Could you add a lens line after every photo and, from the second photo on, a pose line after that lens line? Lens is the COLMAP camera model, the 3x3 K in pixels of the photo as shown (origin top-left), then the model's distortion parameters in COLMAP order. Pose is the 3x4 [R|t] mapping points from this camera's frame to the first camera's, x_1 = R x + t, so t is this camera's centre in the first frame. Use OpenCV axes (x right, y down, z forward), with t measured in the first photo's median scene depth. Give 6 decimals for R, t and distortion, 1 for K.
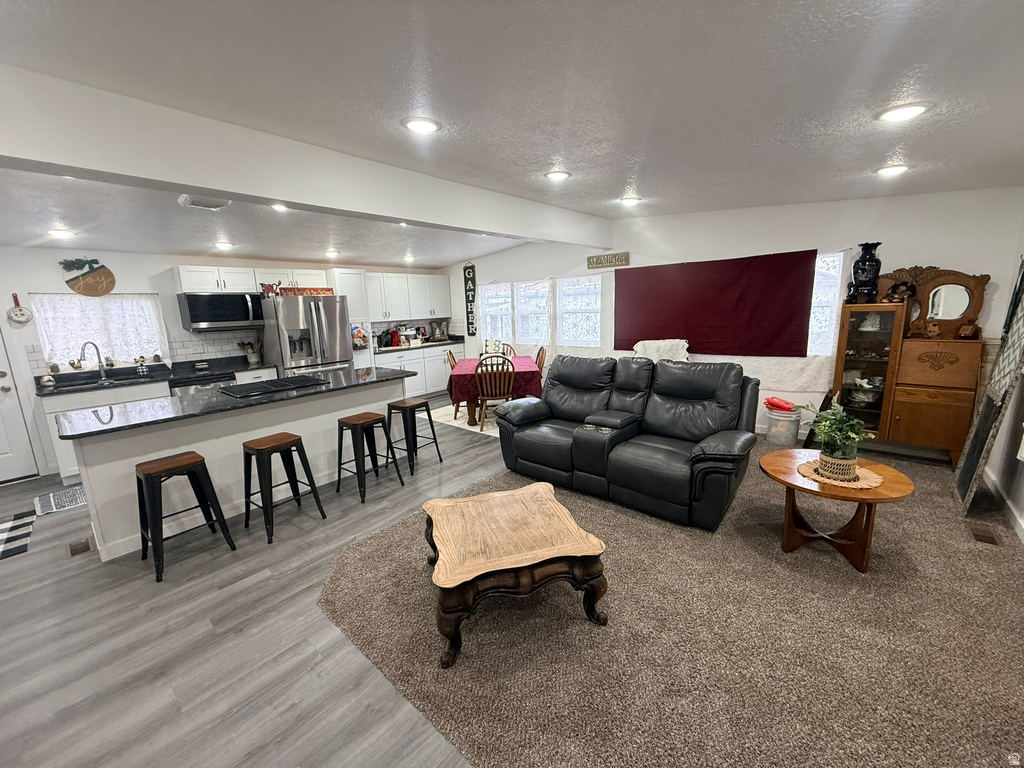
lens RADIAL K [[407.0, 0, 510.8], [0, 407.0, 382.9], [0, 0, 1]] dist [0.000139, -0.000503]
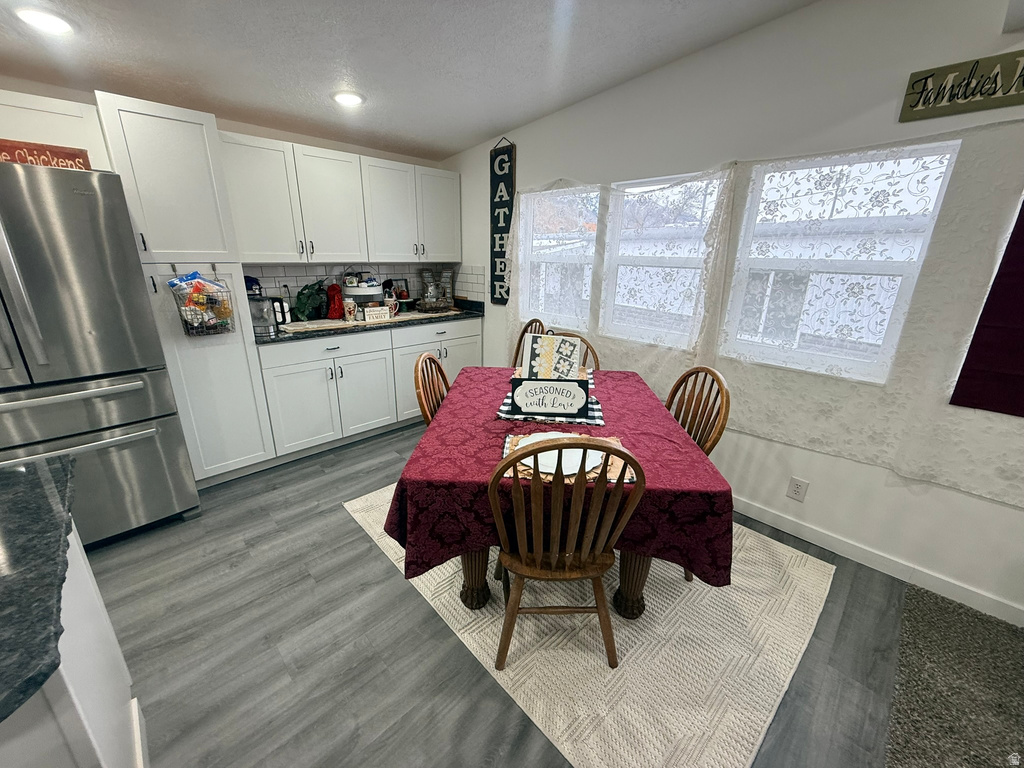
lens RADIAL K [[407.0, 0, 510.3], [0, 407.0, 382.9], [0, 0, 1]] dist [0.000139, -0.000503]
pose [[0.994584, 0.078962, -0.067584, -0.056783], [-0.070172, 0.989822, 0.123806, -0.112783], [0.076672, -0.118393, 0.990002, 0.685142]]
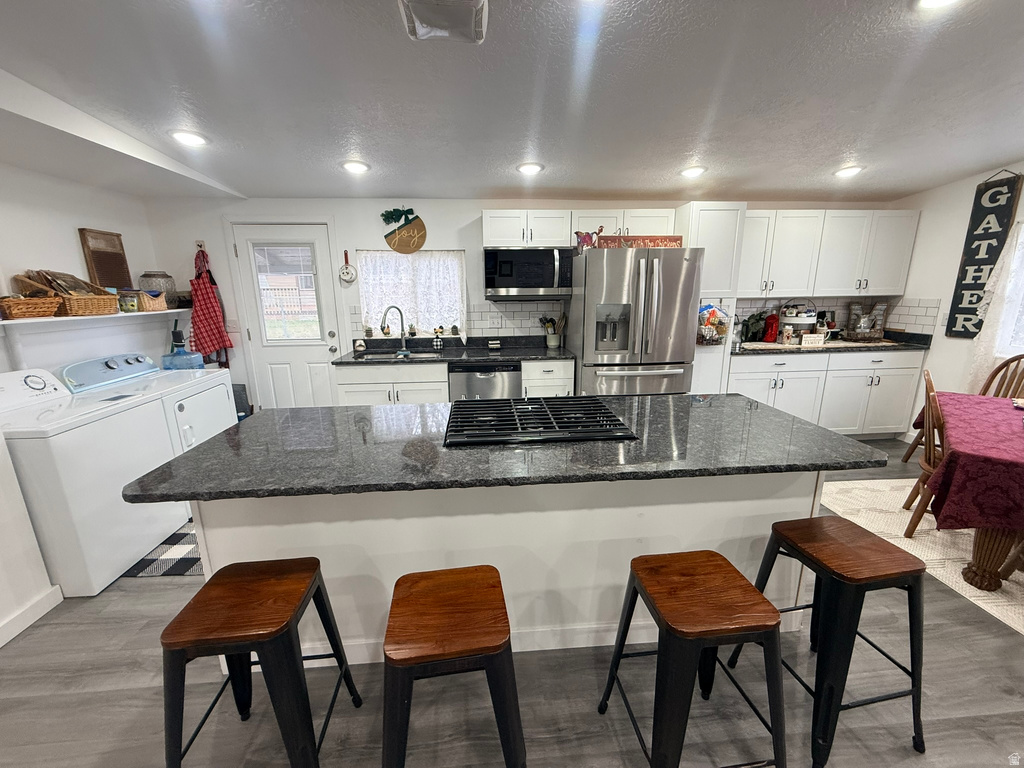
lens RADIAL K [[407.0, 0, 508.5], [0, 407.0, 383.3], [0, 0, 1]] dist [0.000139, -0.000503]
pose [[0.707952, 0.188577, -0.680620, -0.179790], [-0.145931, 0.981956, 0.120277, -0.060617], [0.691020, 0.014173, 0.722697, 0.415030]]
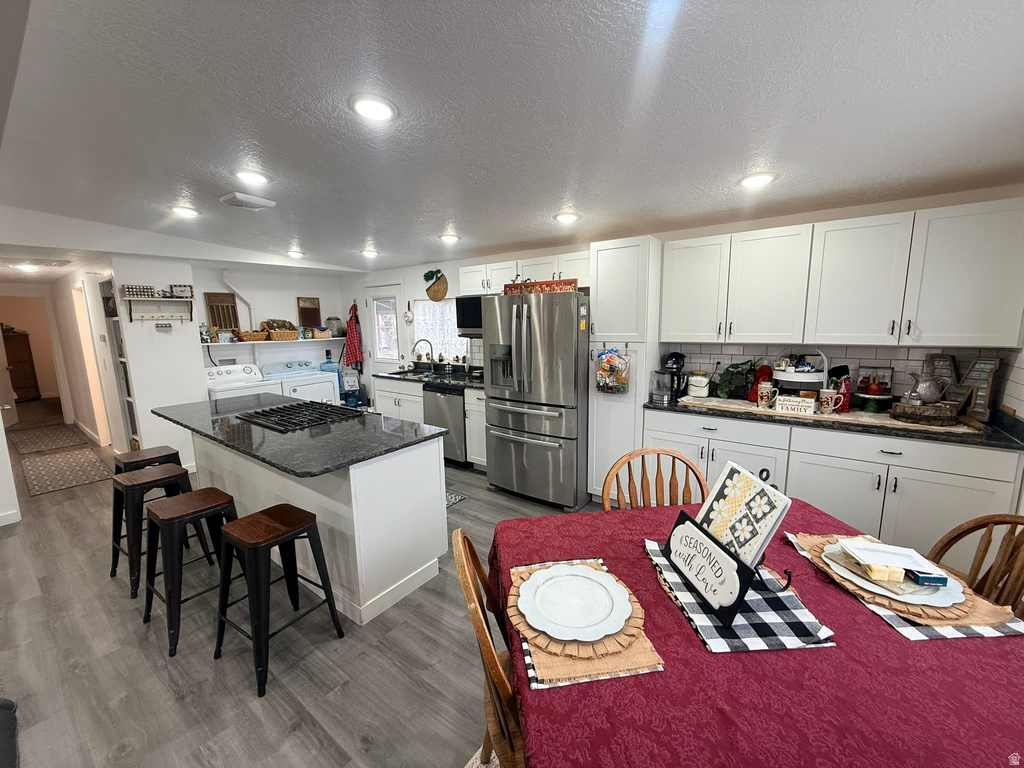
lens RADIAL K [[407.0, 0, 508.6], [0, 407.0, 383.7], [0, 0, 1]] dist [0.000139, -0.000503]
pose [[0.065411, 0.189671, -0.979666, 0.148999], [-0.171778, 0.969253, 0.176186, -0.176995], [0.982962, 0.156761, 0.095982, 0.886123]]
